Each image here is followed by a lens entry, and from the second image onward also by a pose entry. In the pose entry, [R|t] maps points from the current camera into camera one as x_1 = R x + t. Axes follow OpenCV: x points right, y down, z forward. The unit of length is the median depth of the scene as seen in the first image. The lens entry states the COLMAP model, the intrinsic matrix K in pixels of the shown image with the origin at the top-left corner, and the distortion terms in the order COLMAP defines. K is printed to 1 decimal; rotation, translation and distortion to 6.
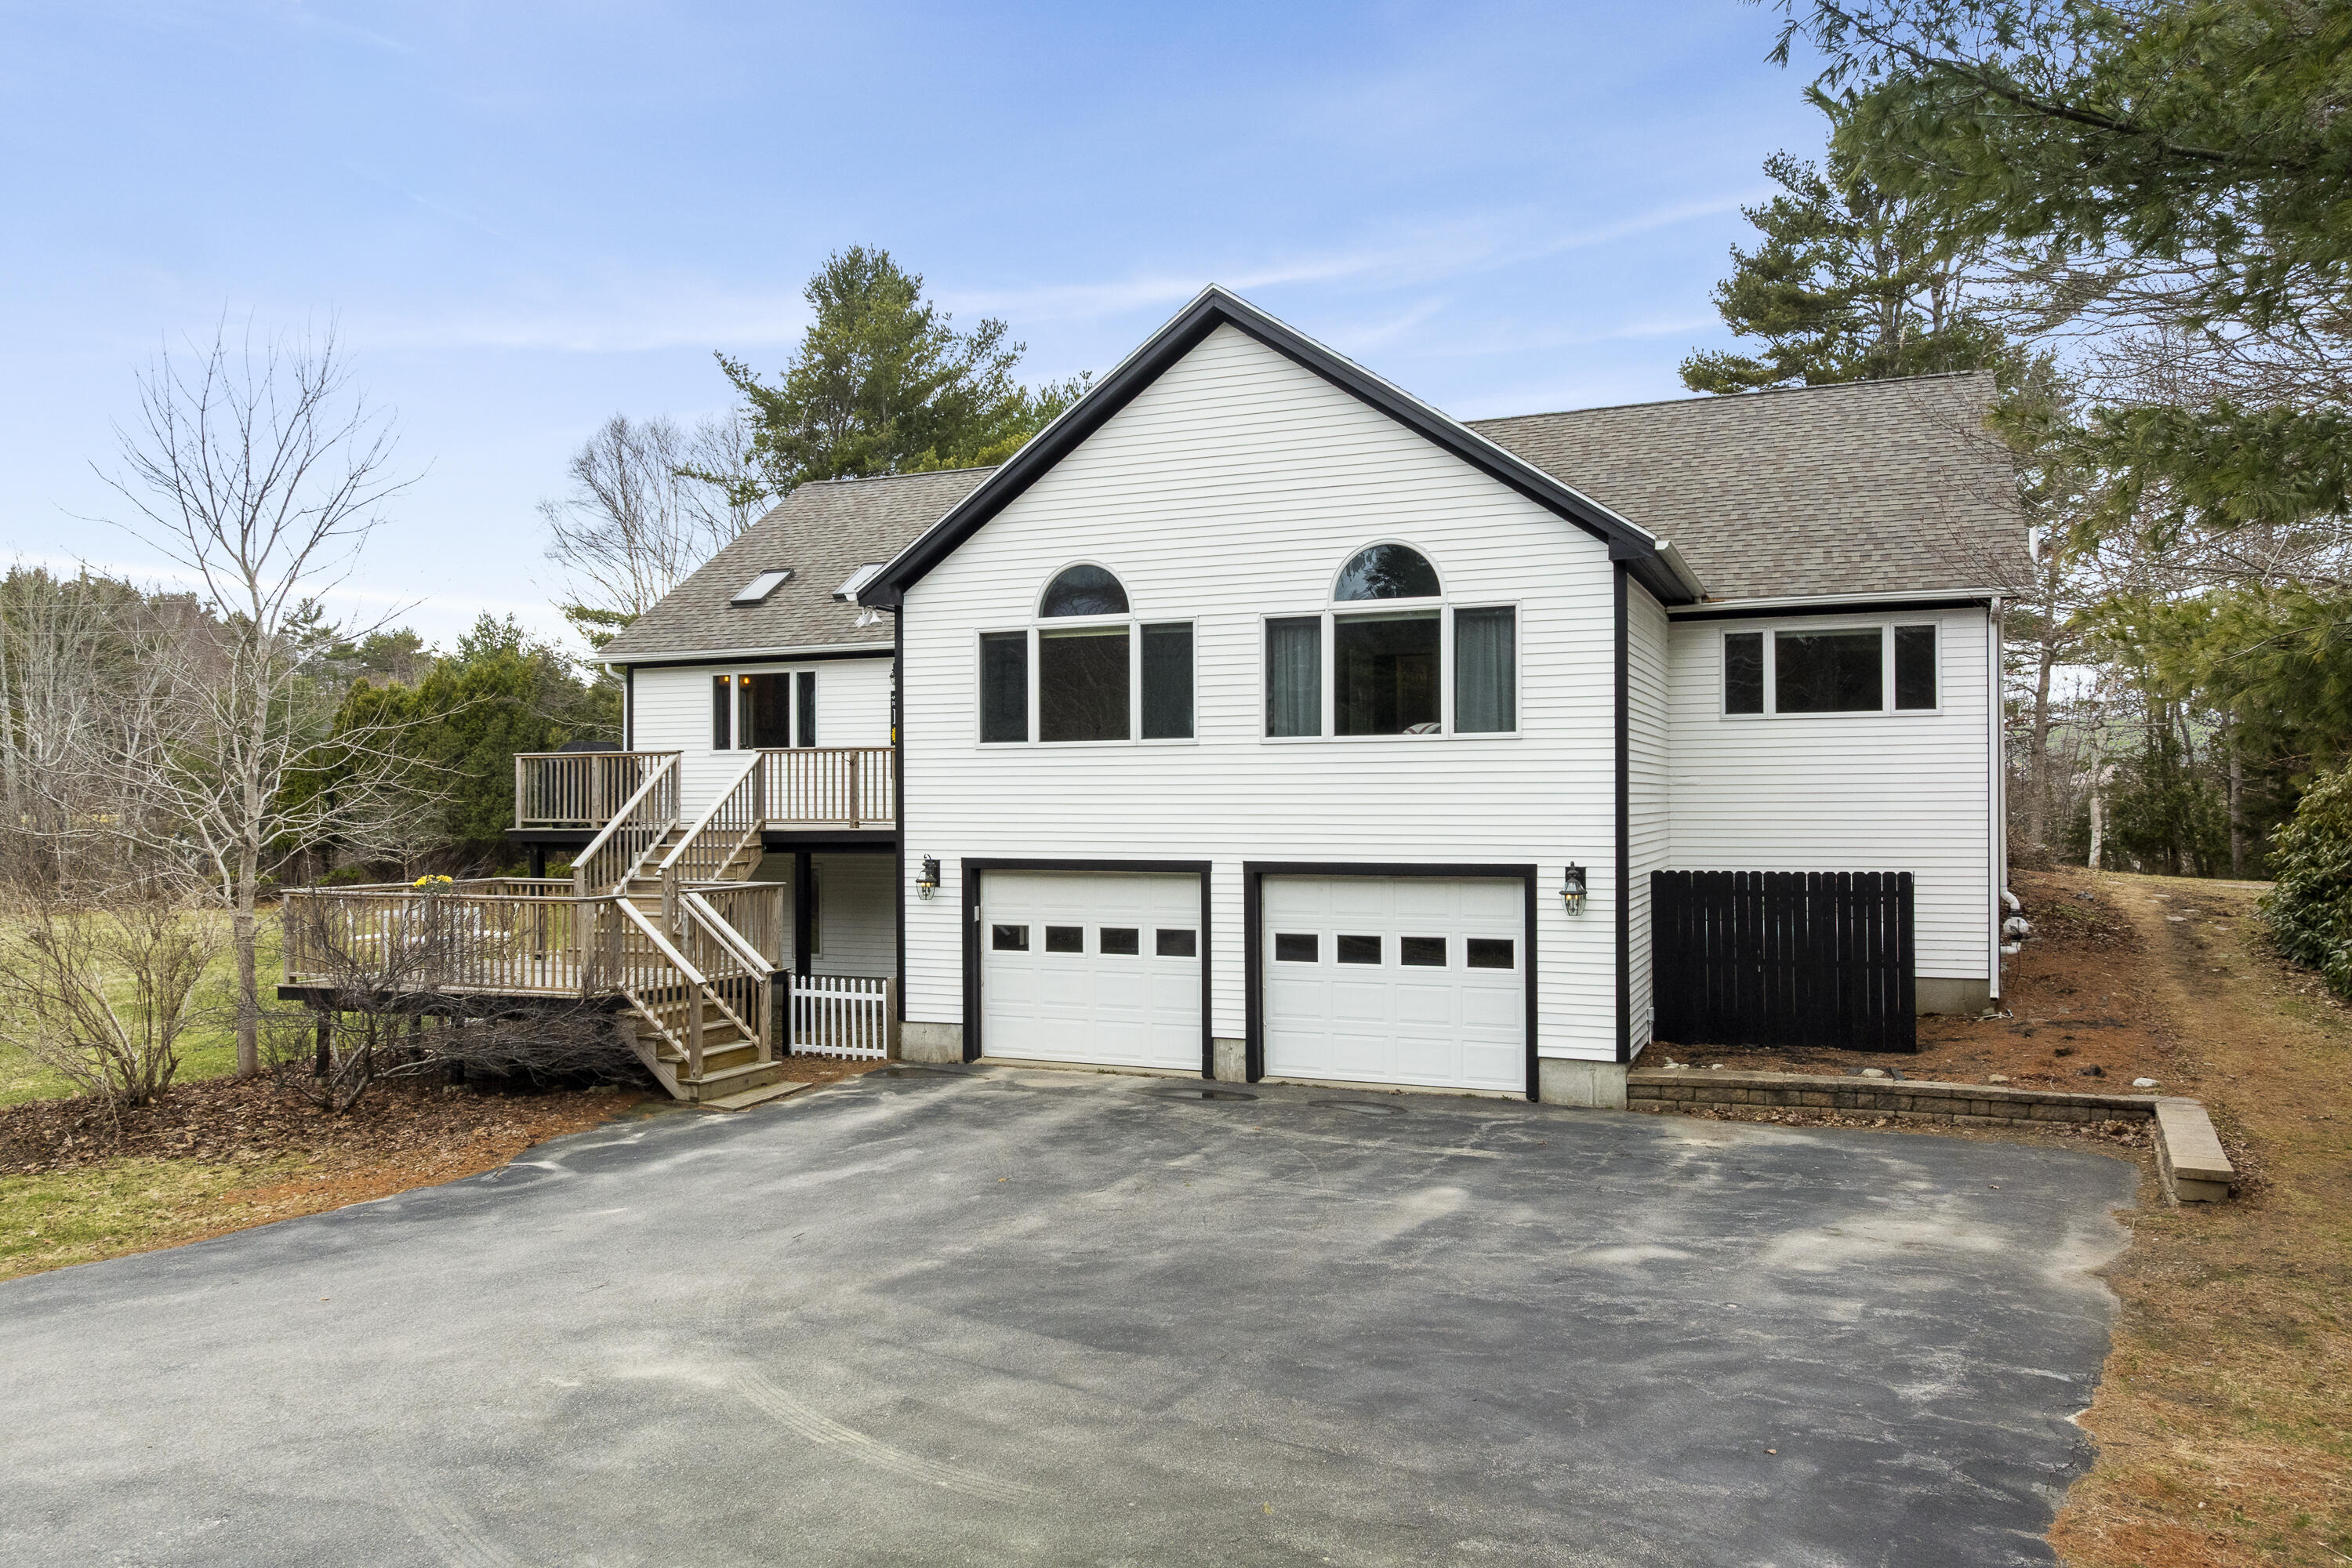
lens RADIAL K [[1647.0, 0, 1176.0], [0, 1647.0, 784.0], [0, 0, 1]] dist [-0.000879, -0.003721]
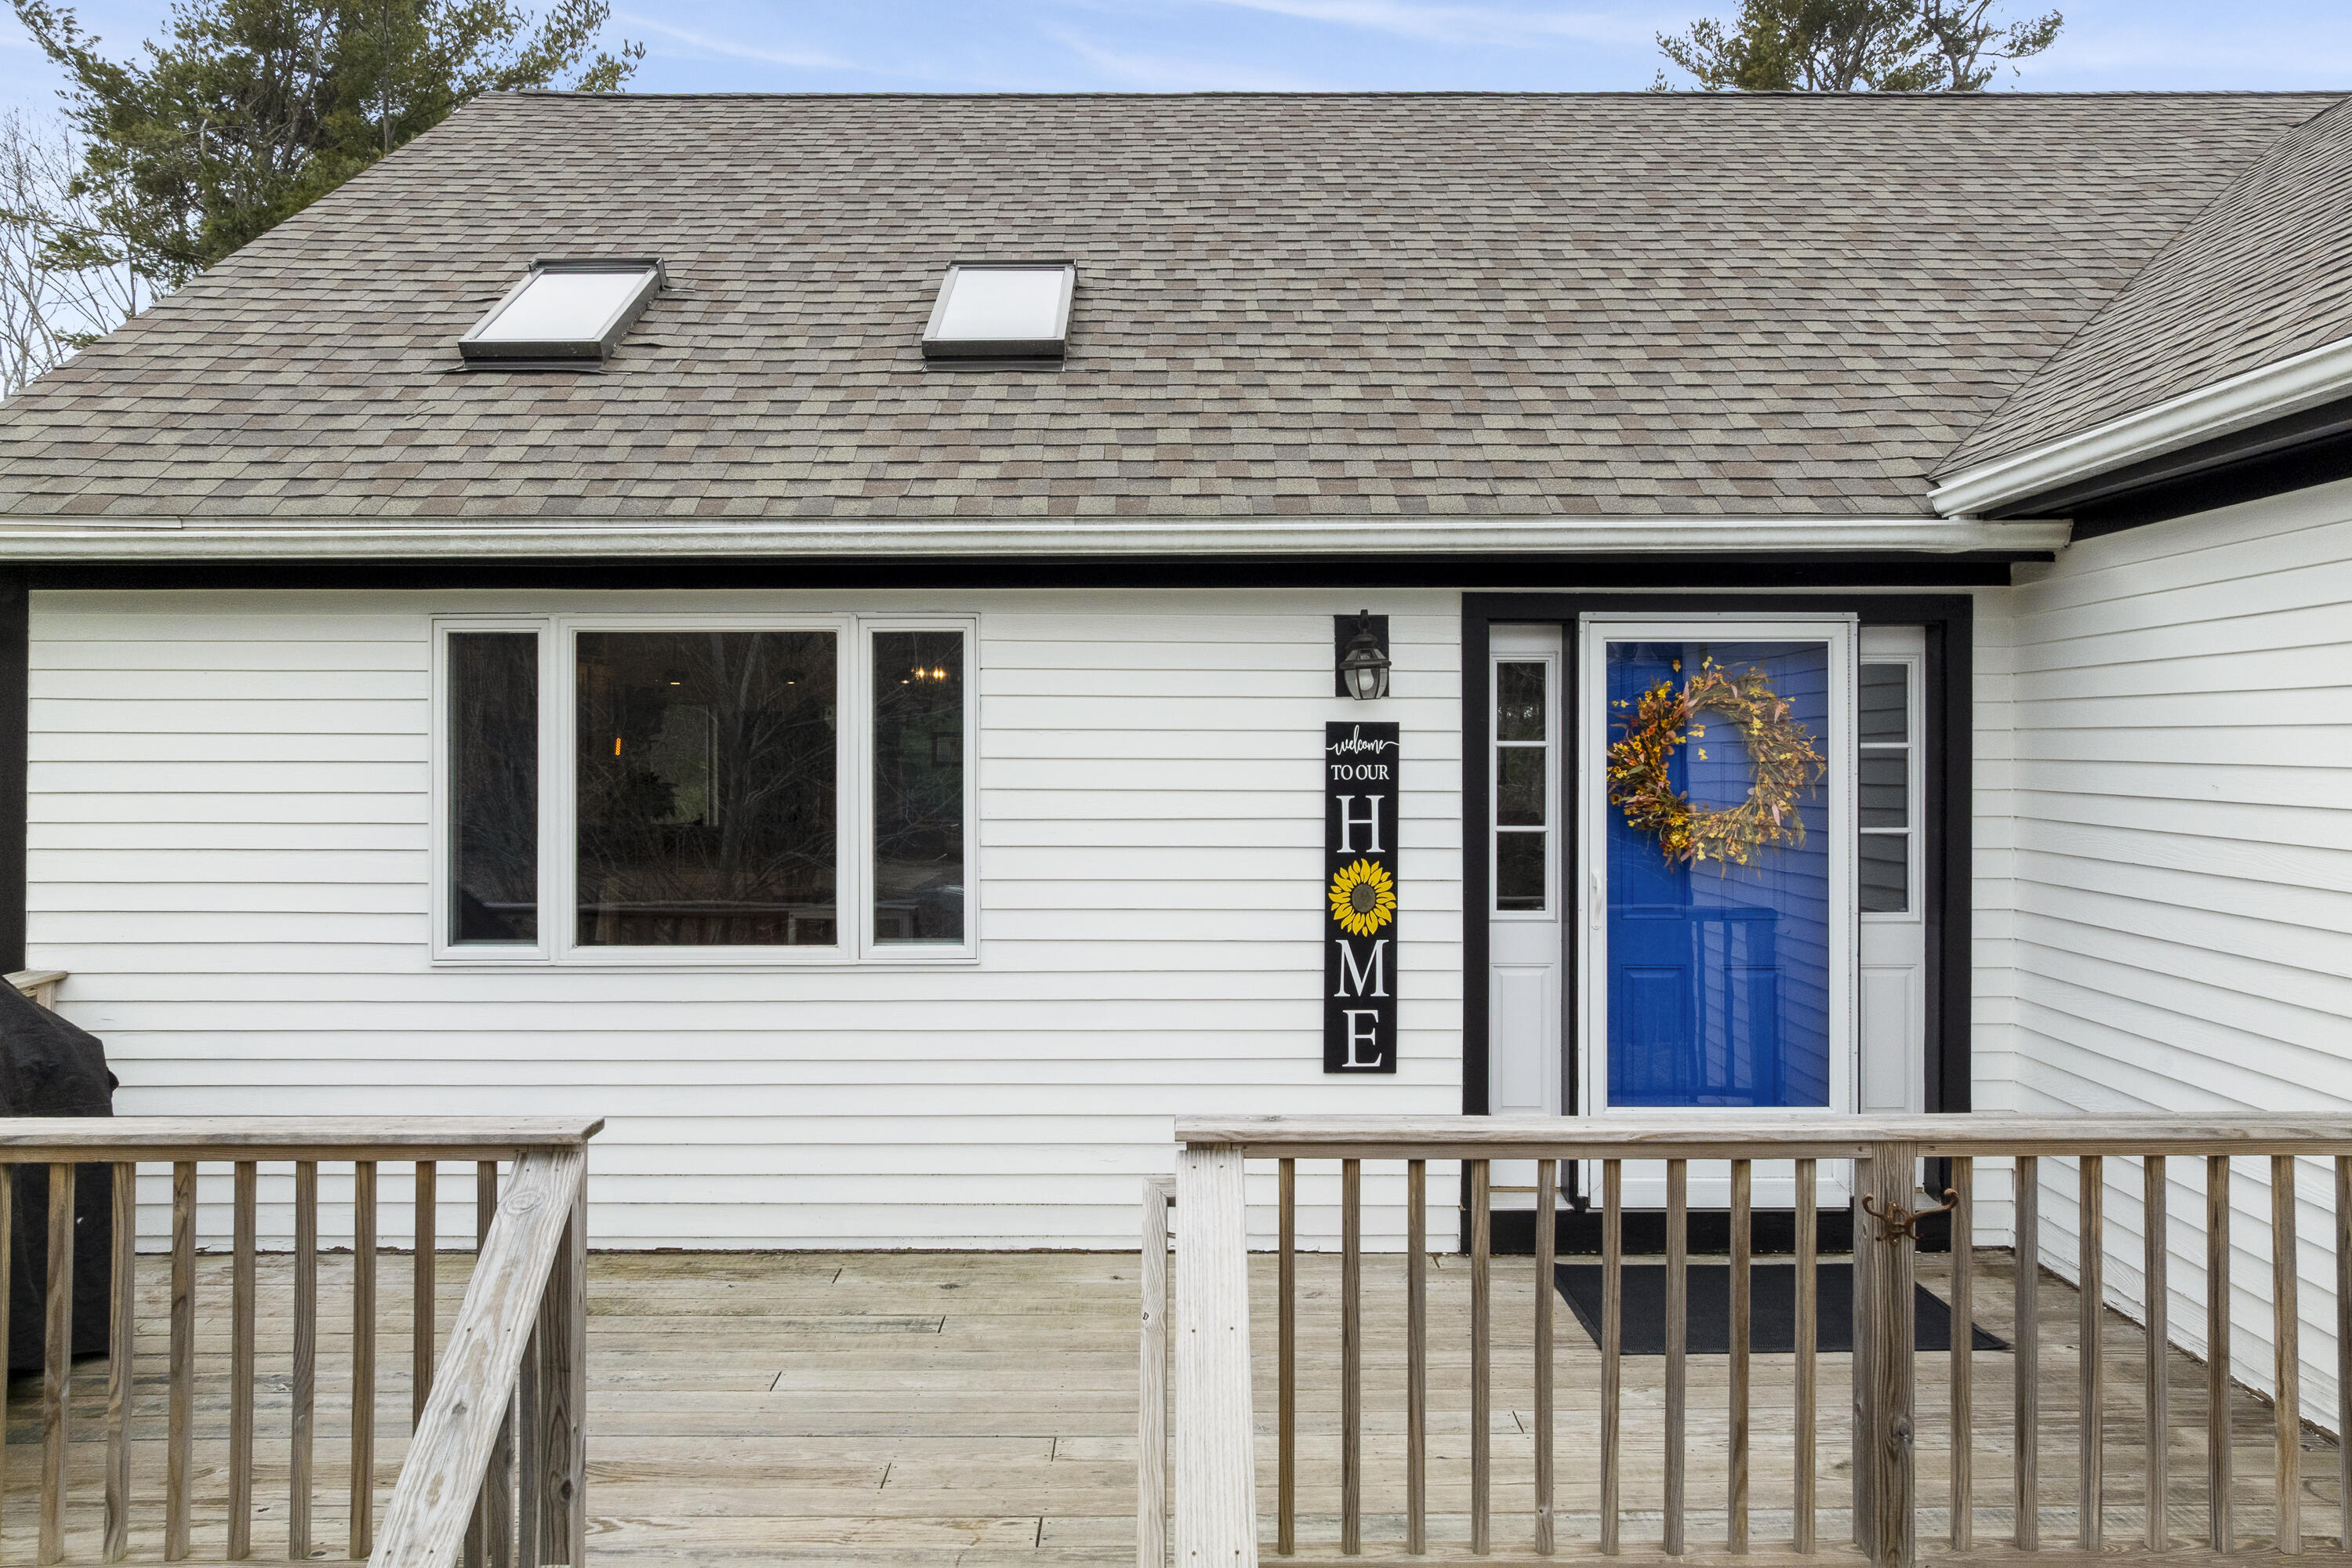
lens RADIAL K [[1642.9, 0, 1176.9], [0, 1642.9, 713.1], [0, 0, 1]] dist [-0.000557, 0.000371]
pose [[0.918716, 0.009514, 0.394804, -0.389503], [-0.006934, 0.999944, -0.007960, -0.074020], [-0.394858, 0.004575, 0.918731, 1.036496]]
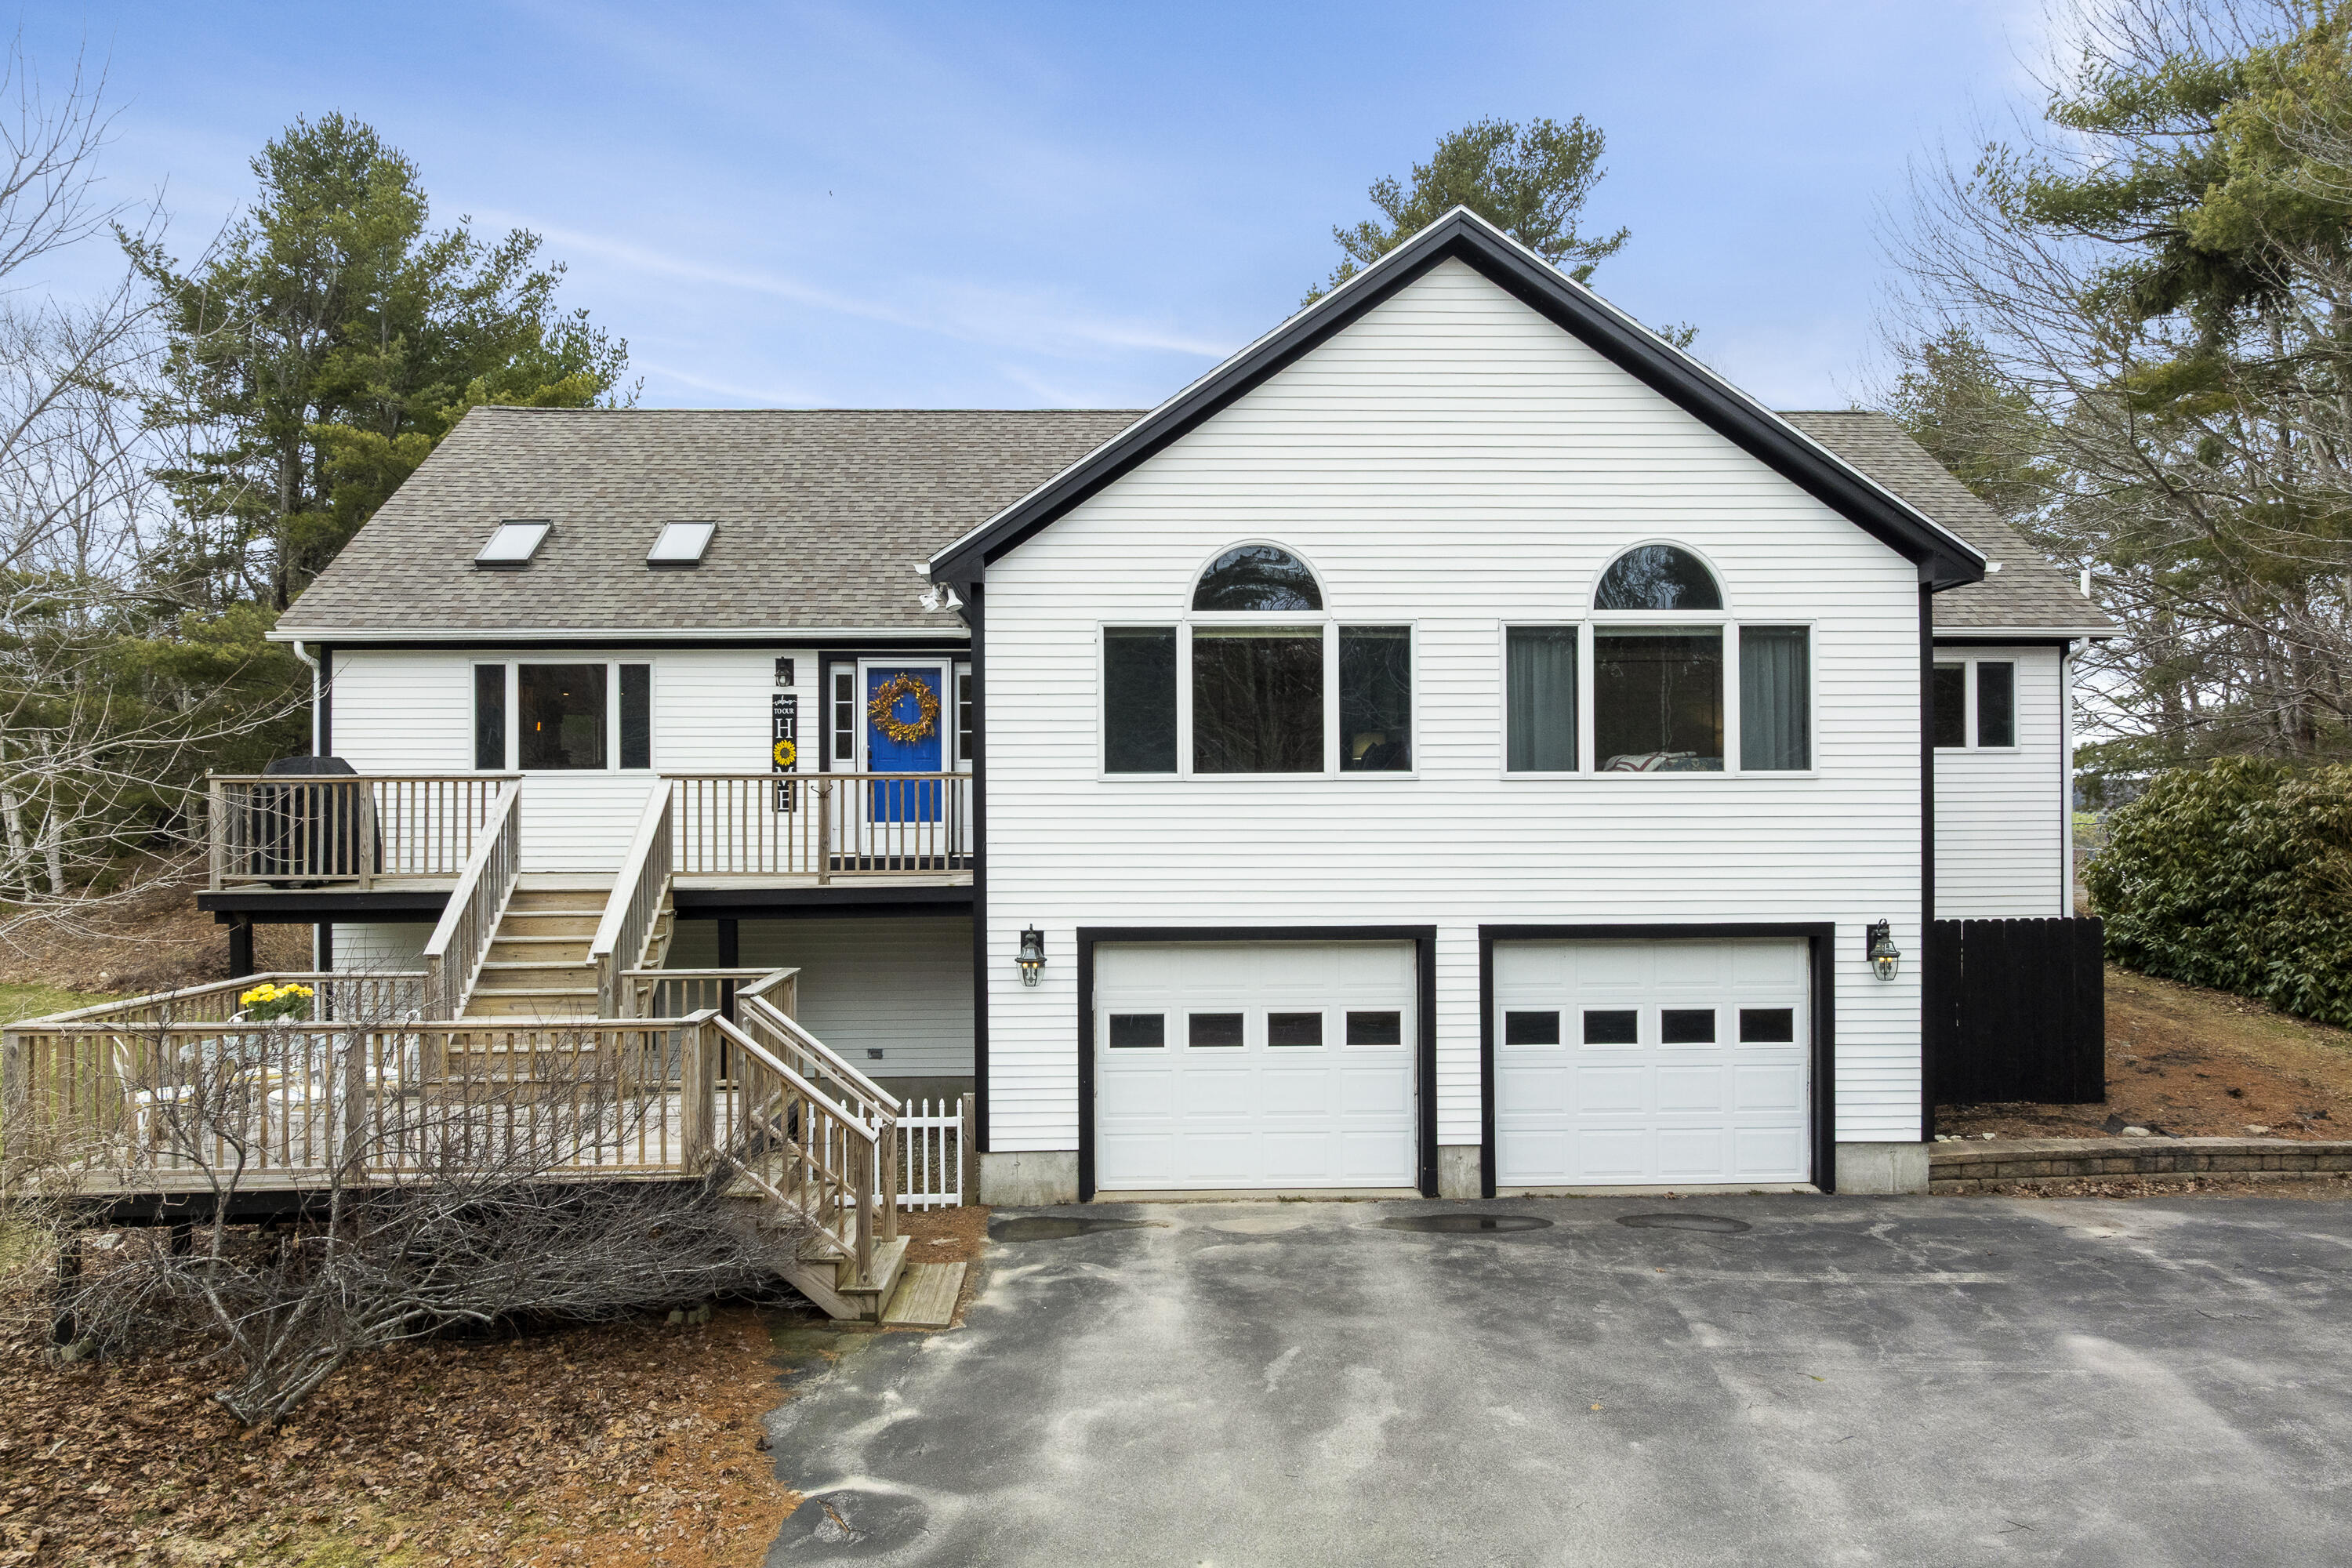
lens RADIAL K [[1647.0, 0, 1176.0], [0, 1647.0, 784.0], [0, 0, 1]] dist [-0.000879, -0.003721]
pose [[0.907246, 0.003777, 0.420583, -0.427773], [-0.003616, 0.999993, -0.001180, -0.020461], [-0.420584, -0.000450, 0.907254, 0.323294]]
